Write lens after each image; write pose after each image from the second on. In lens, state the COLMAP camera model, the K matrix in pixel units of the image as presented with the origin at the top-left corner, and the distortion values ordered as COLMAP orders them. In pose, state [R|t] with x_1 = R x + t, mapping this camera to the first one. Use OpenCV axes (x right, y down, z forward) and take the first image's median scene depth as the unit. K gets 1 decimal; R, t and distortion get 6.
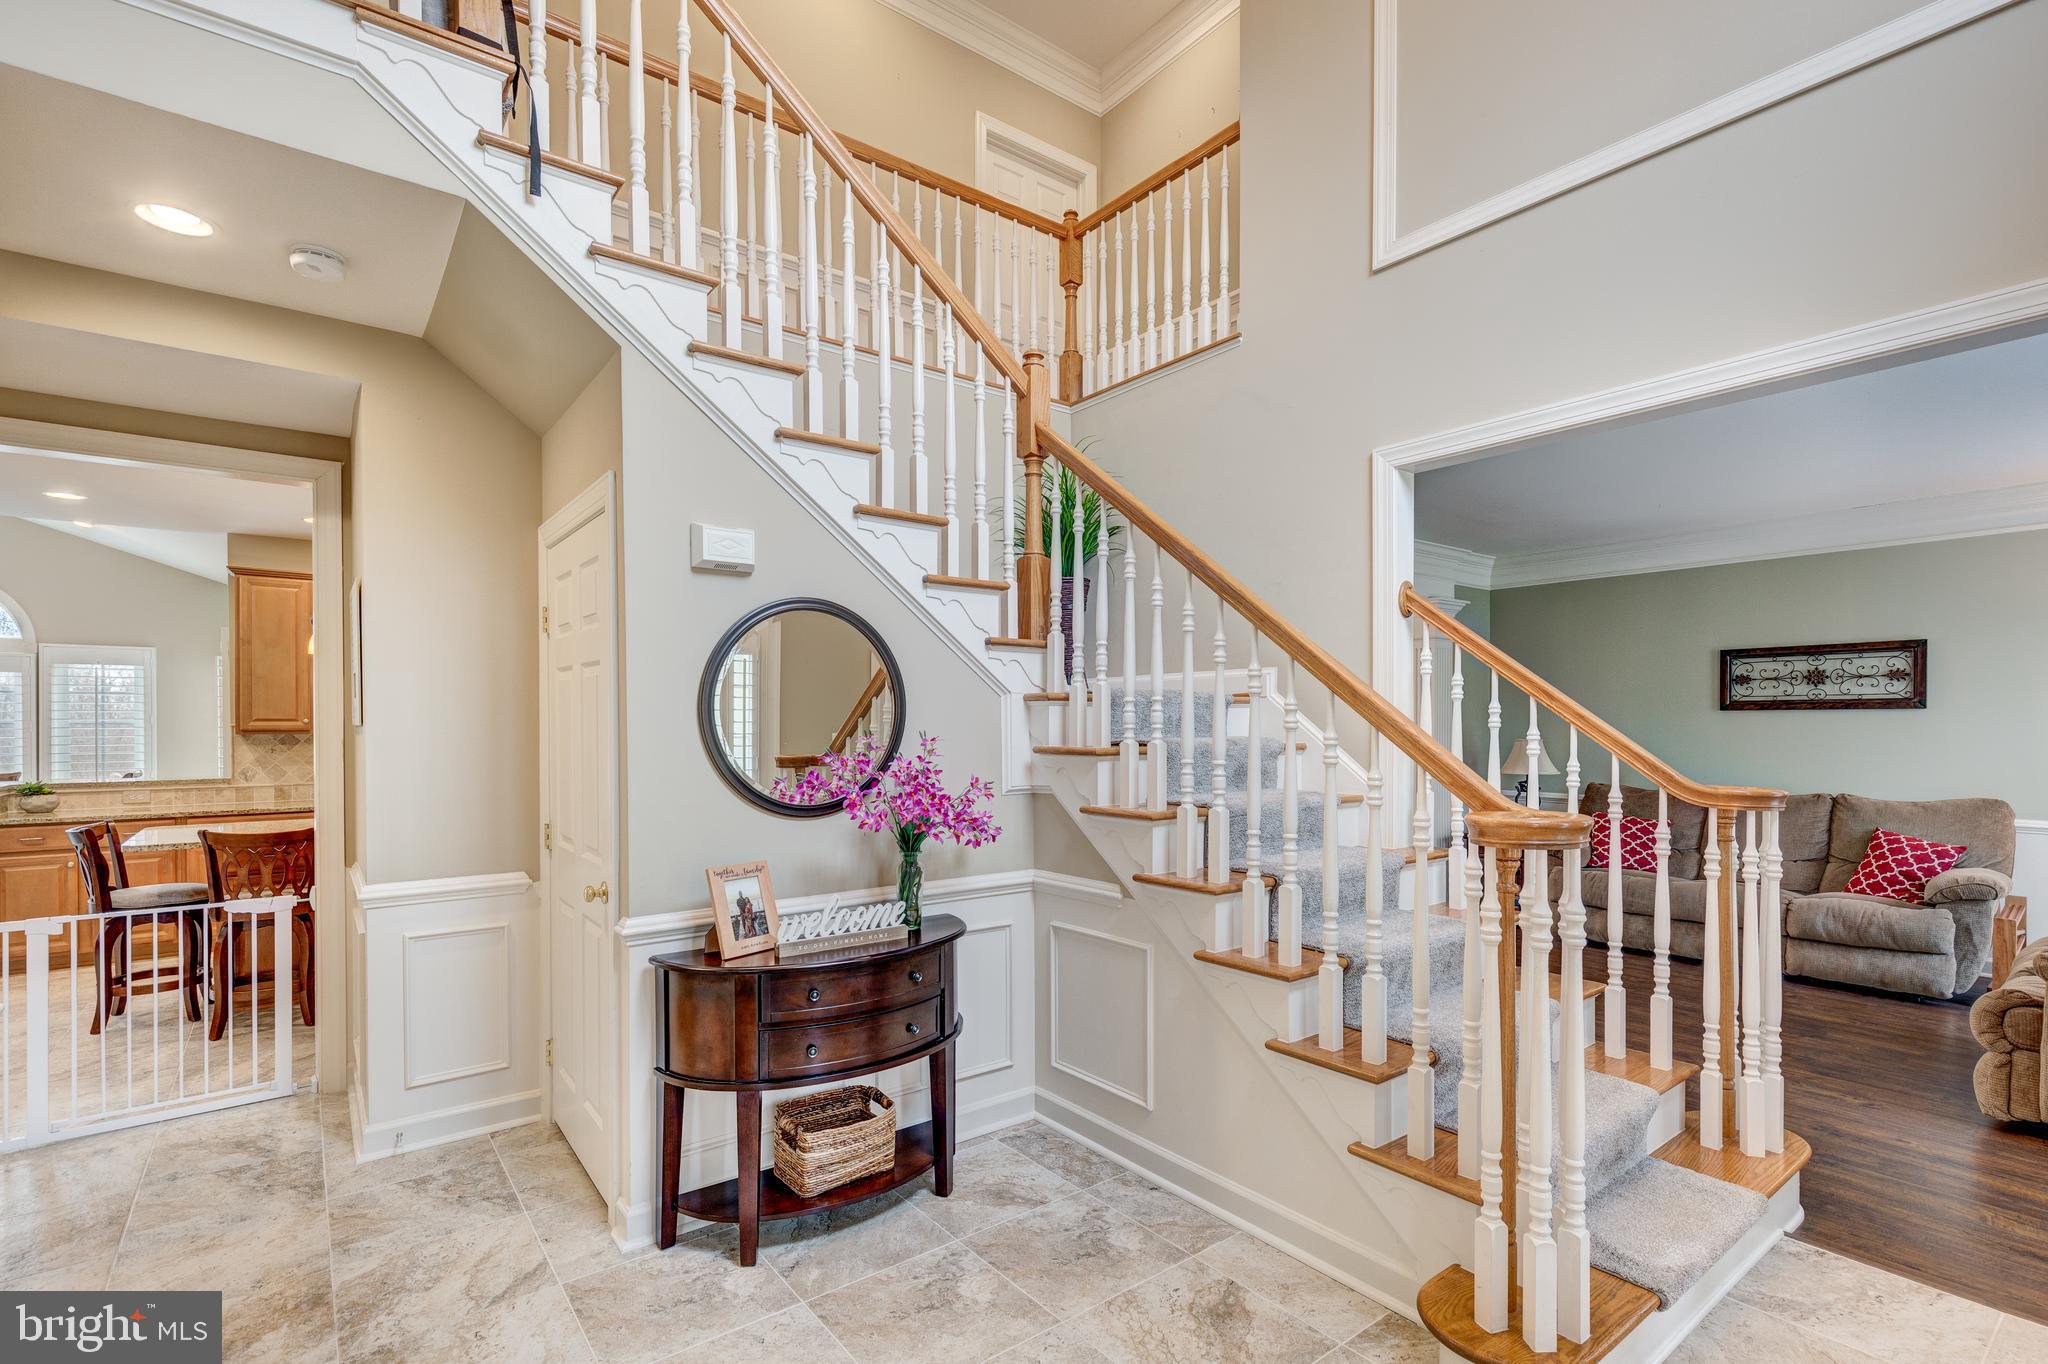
lens RADIAL K [[945.4, 0, 1029.6], [0, 945.4, 720.5], [0, 0, 1]] dist [0.003323, 0.000292]
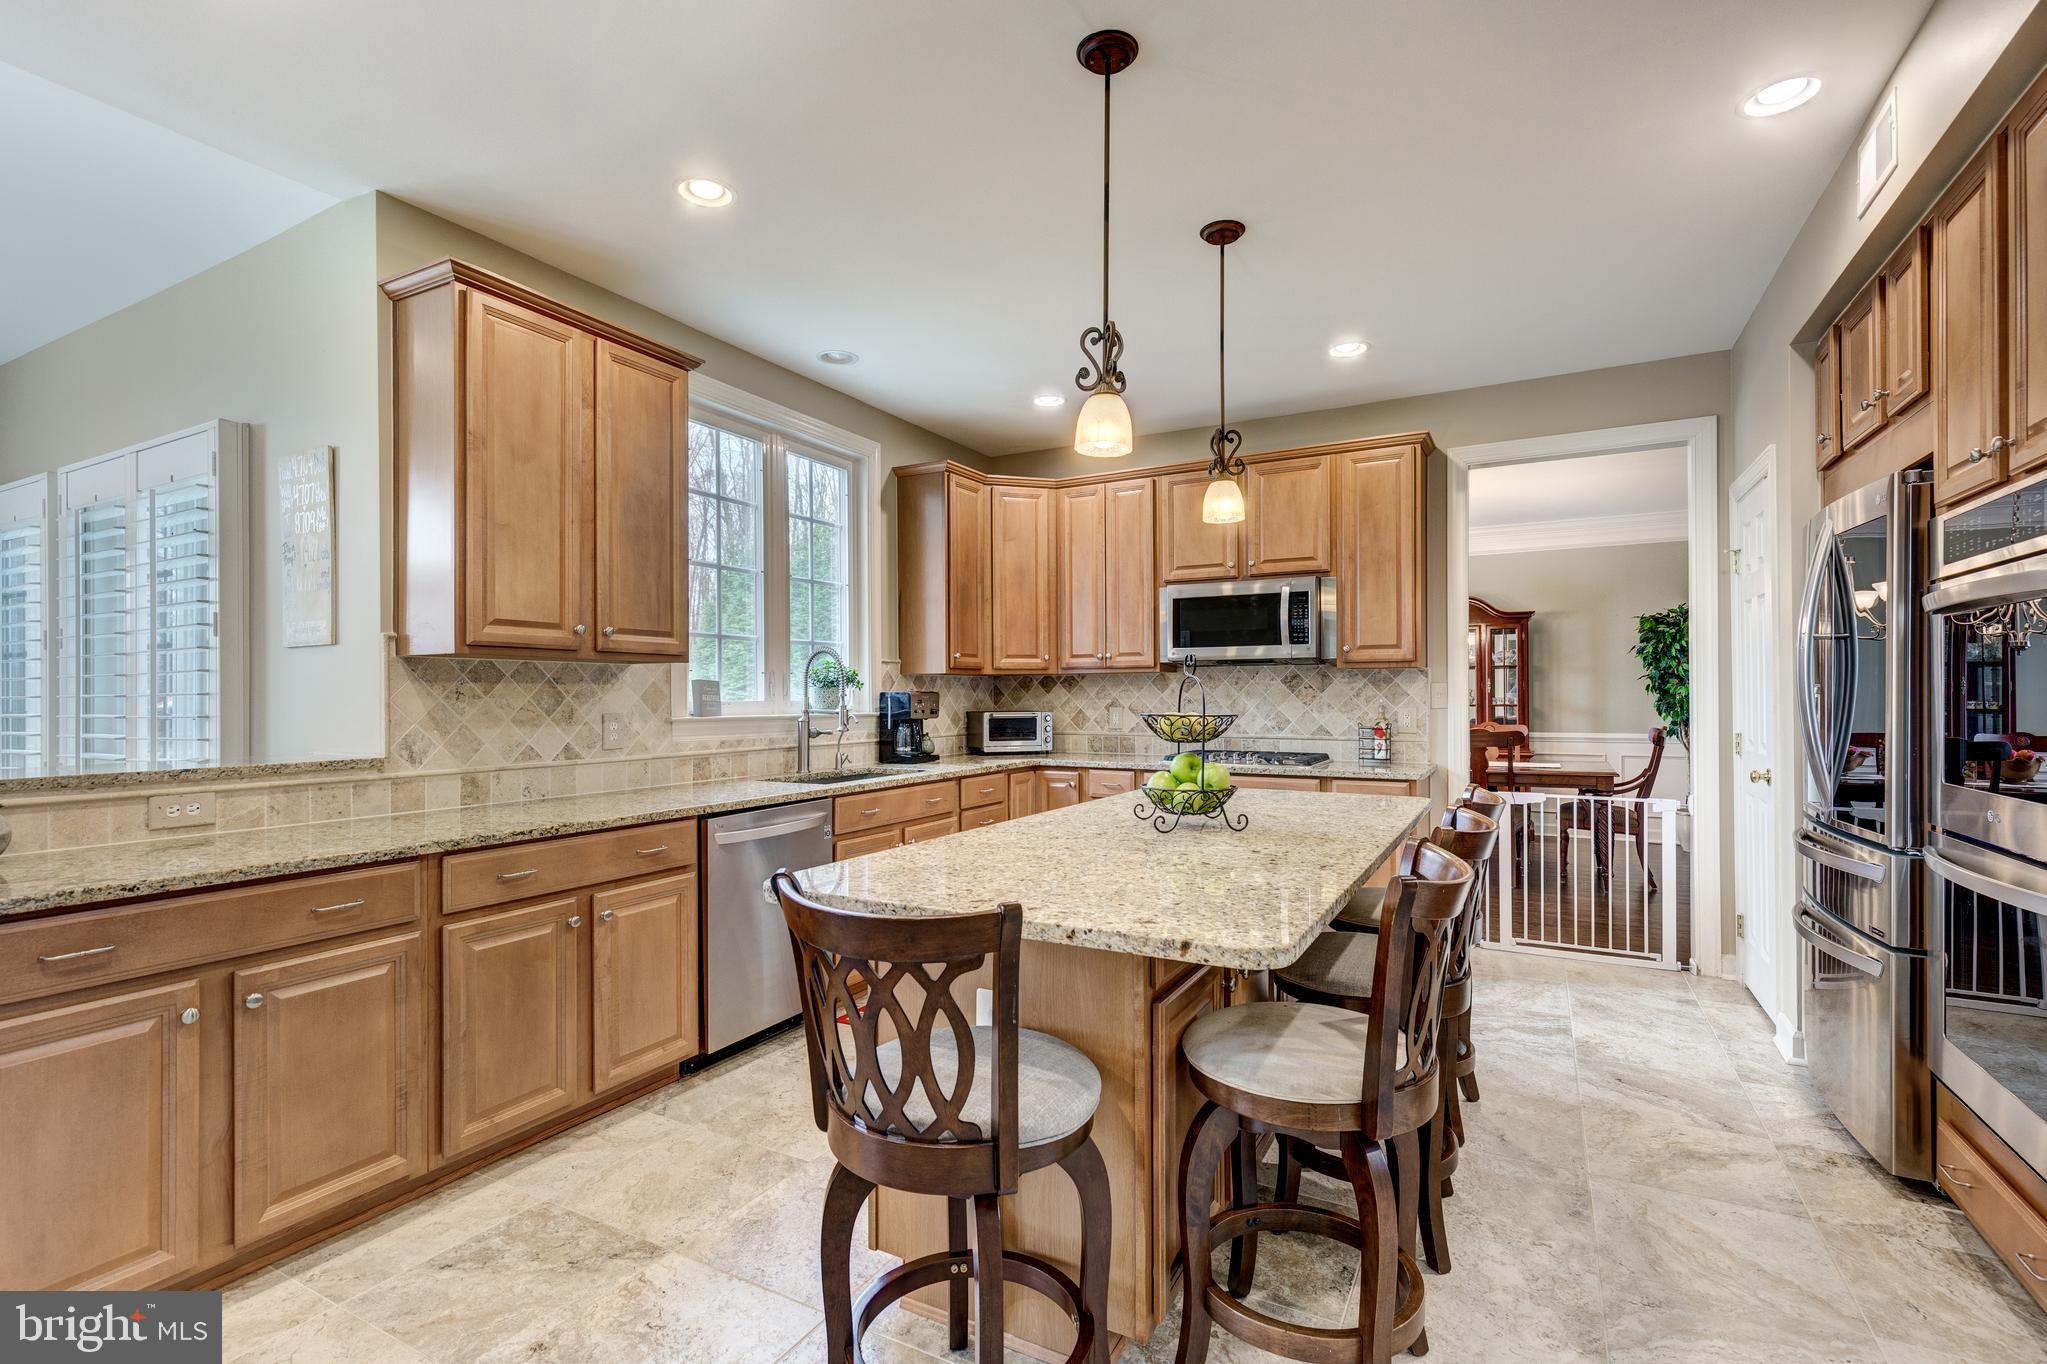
lens RADIAL K [[935.2, 0, 1021.3], [0, 935.2, 692.1], [0, 0, 1]] dist [0.007562, -0.000353]
pose [[0.914053, 0.000707, 0.405594, -0.754970], [0.000119, 0.999998, -0.002012, 0.032303], [-0.405594, 0.001887, 0.914051, 0.496642]]
